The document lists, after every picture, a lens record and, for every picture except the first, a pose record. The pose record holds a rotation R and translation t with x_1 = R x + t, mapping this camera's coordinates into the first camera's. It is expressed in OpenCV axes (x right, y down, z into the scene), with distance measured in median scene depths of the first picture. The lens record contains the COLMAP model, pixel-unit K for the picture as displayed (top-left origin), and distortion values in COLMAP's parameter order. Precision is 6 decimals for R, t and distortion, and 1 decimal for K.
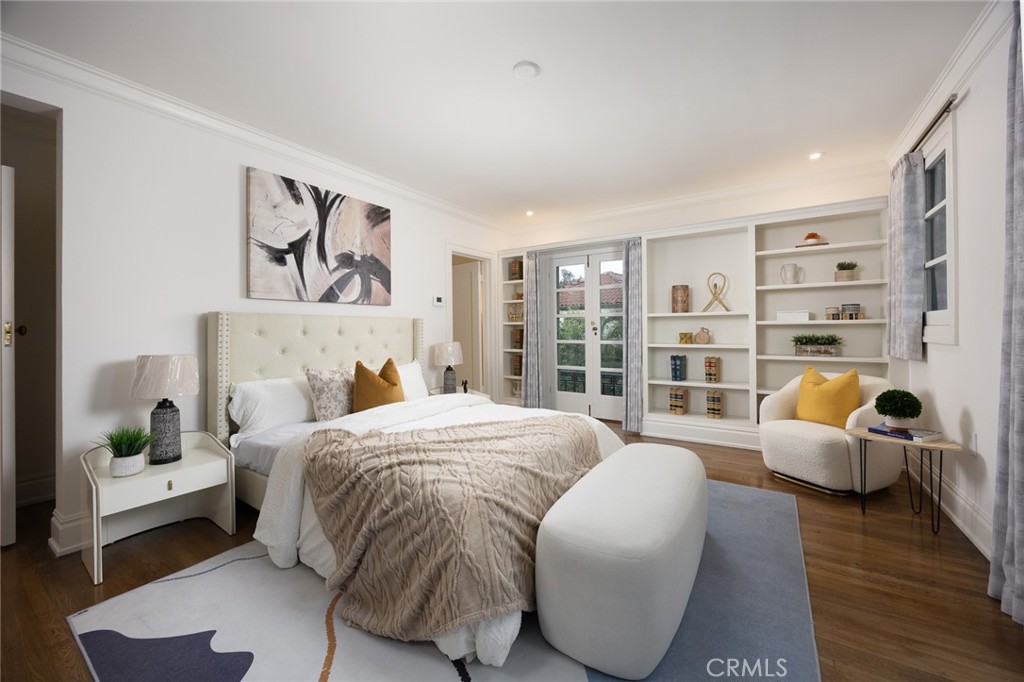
lens RADIAL K [[404.0, 0, 509.1], [0, 404.0, 331.6], [0, 0, 1]] dist [-0.002170, -0.000022]
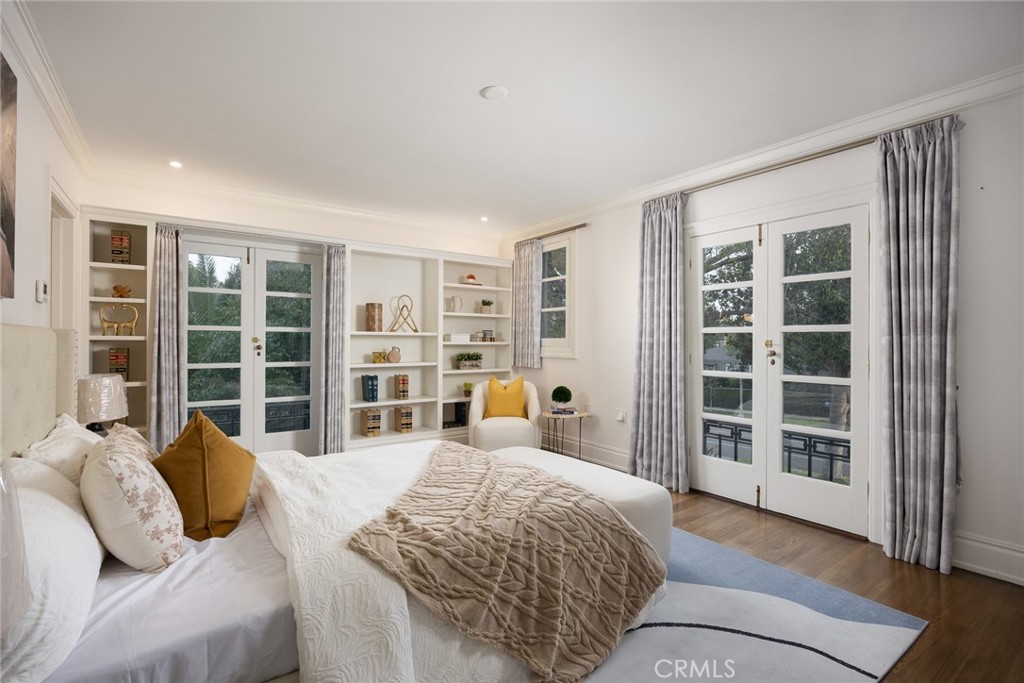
lens RADIAL K [[473.2, 0, 512.4], [0, 473.2, 341.9], [0, 0, 1]] dist [-0.001940, -0.000120]
pose [[0.347264, 0.012136, 0.937689, -0.629023], [0.001449, 0.999908, -0.013478, -0.006290], [-0.937766, 0.006040, 0.347215, 0.347844]]
